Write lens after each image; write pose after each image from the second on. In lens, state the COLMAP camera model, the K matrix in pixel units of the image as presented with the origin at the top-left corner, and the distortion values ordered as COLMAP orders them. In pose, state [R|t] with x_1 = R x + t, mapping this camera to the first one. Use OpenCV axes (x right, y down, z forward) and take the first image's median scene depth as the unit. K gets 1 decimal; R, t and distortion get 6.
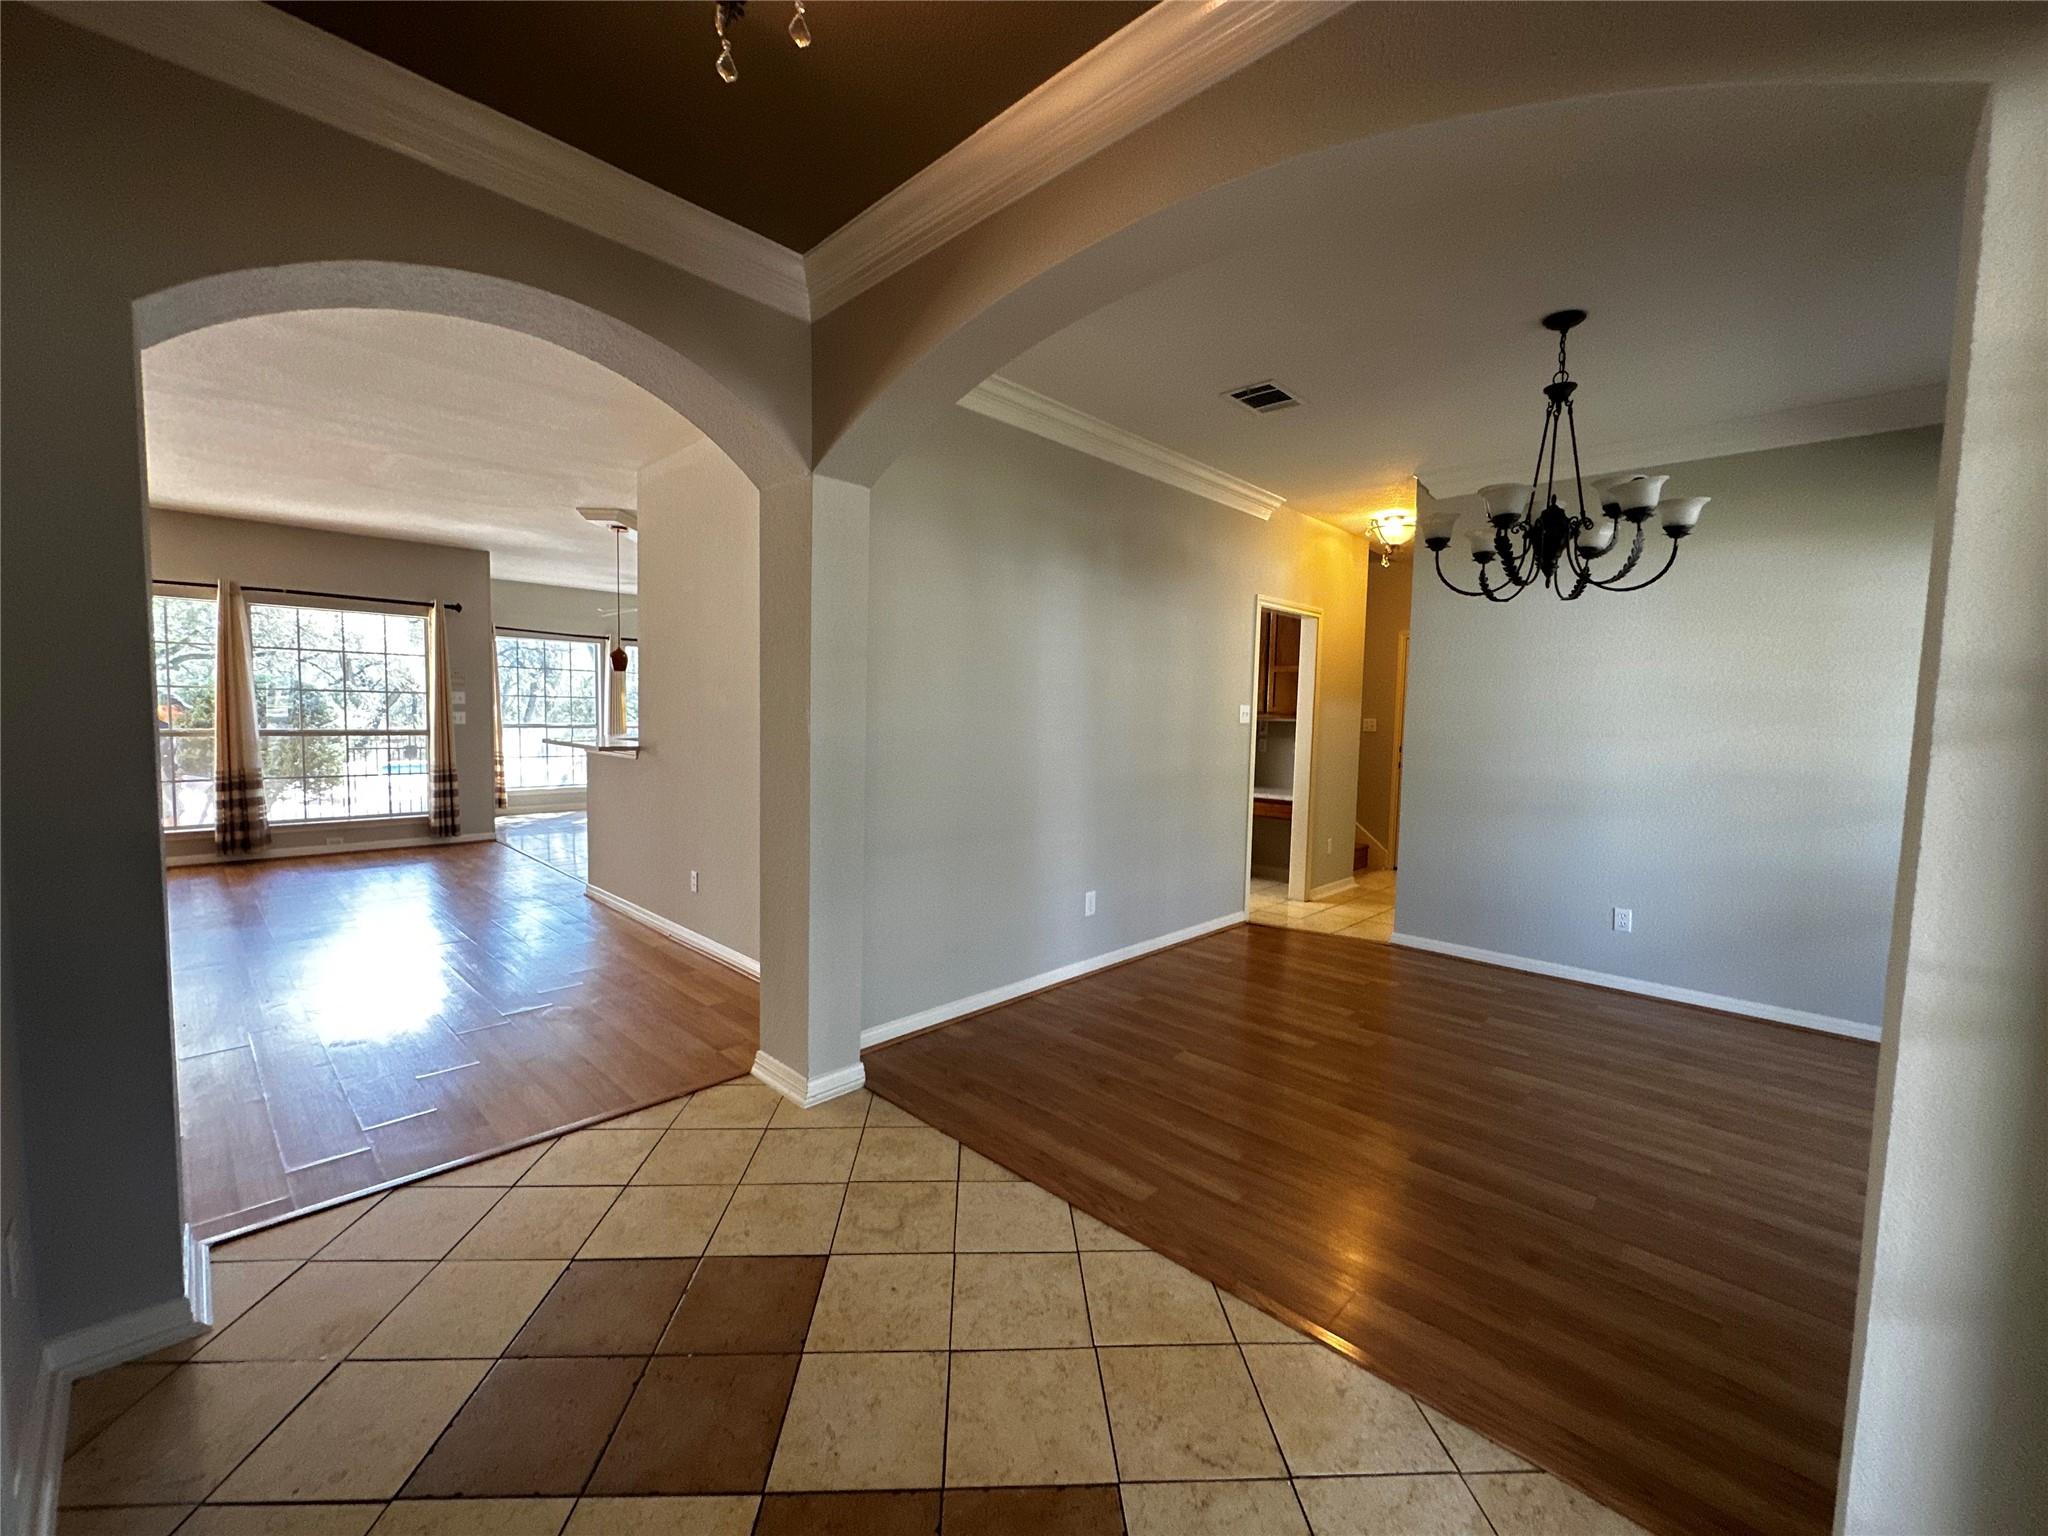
lens RADIAL K [[815.9, 0, 1015.9], [0, 815.9, 759.3], [0, 0, 1]] dist [-0.003927, 0.000731]
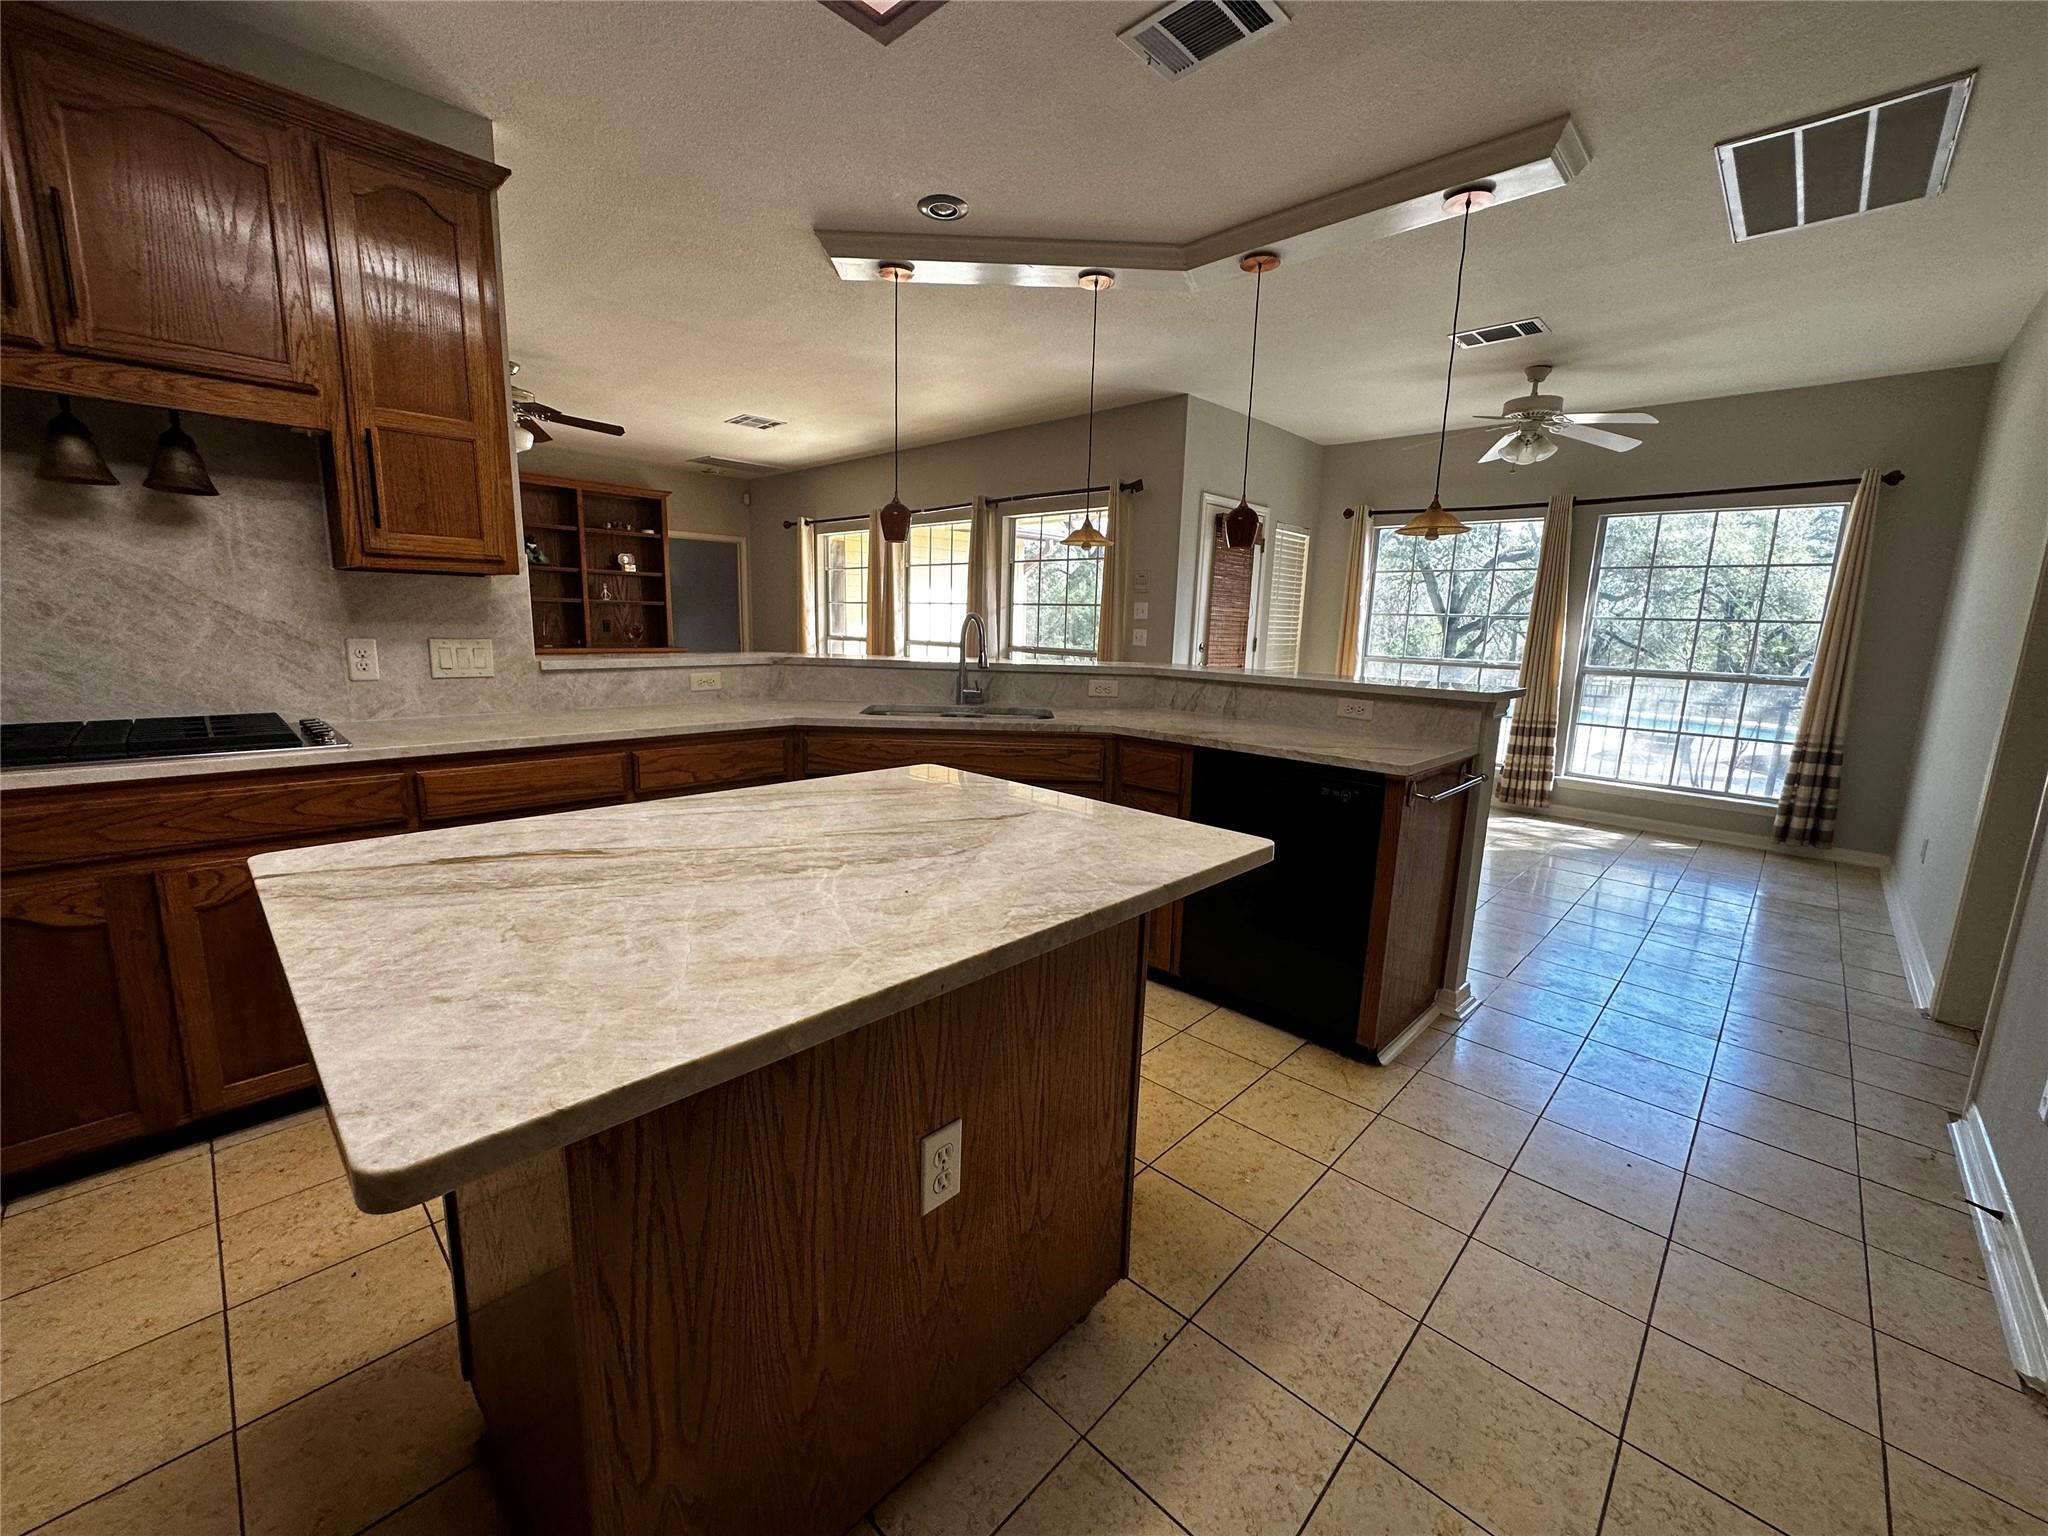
lens RADIAL K [[815.9, 0, 1024.4], [0, 815.9, 765.3], [0, 0, 1]] dist [-0.003927, 0.000731]
pose [[0.013043, 0.148564, -0.988817, 0.080754], [-0.094387, 0.984668, 0.146696, -0.036613], [0.995450, 0.091418, 0.026866, 0.915354]]
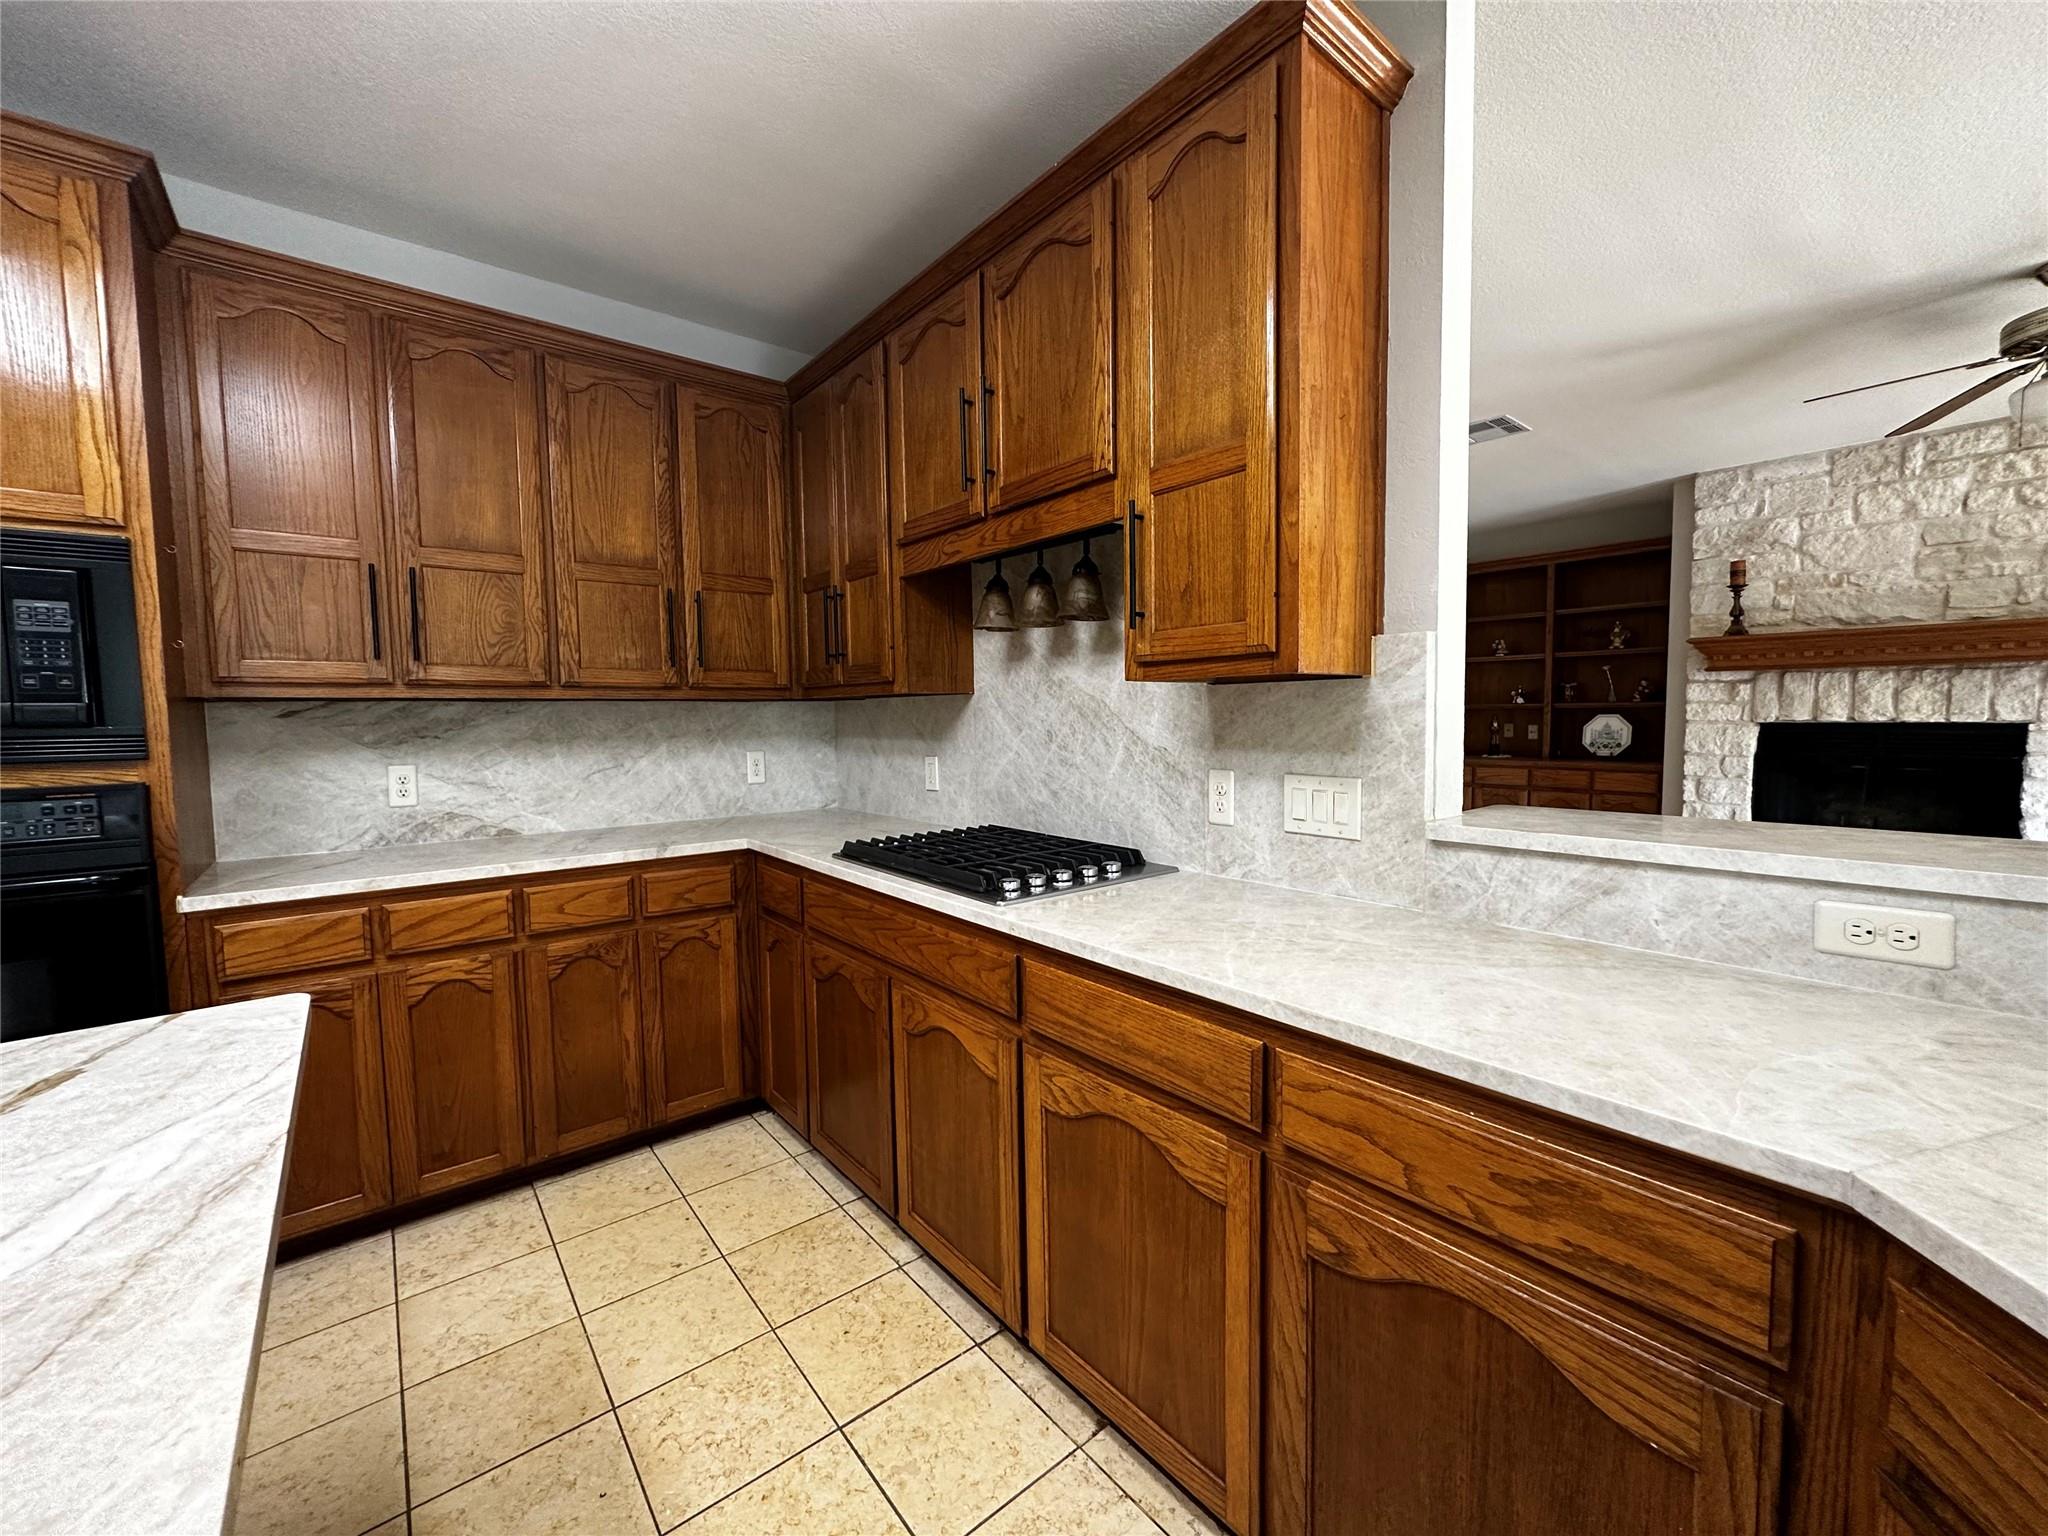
lens RADIAL K [[815.9, 0, 1022.8], [0, 815.9, 765.8], [0, 0, 1]] dist [-0.003927, 0.000731]
pose [[-0.993986, -0.022585, 0.107152, -0.224821], [-0.007987, 0.990847, 0.134754, -0.048693], [-0.109215, 0.133088, -0.985068, 0.908868]]
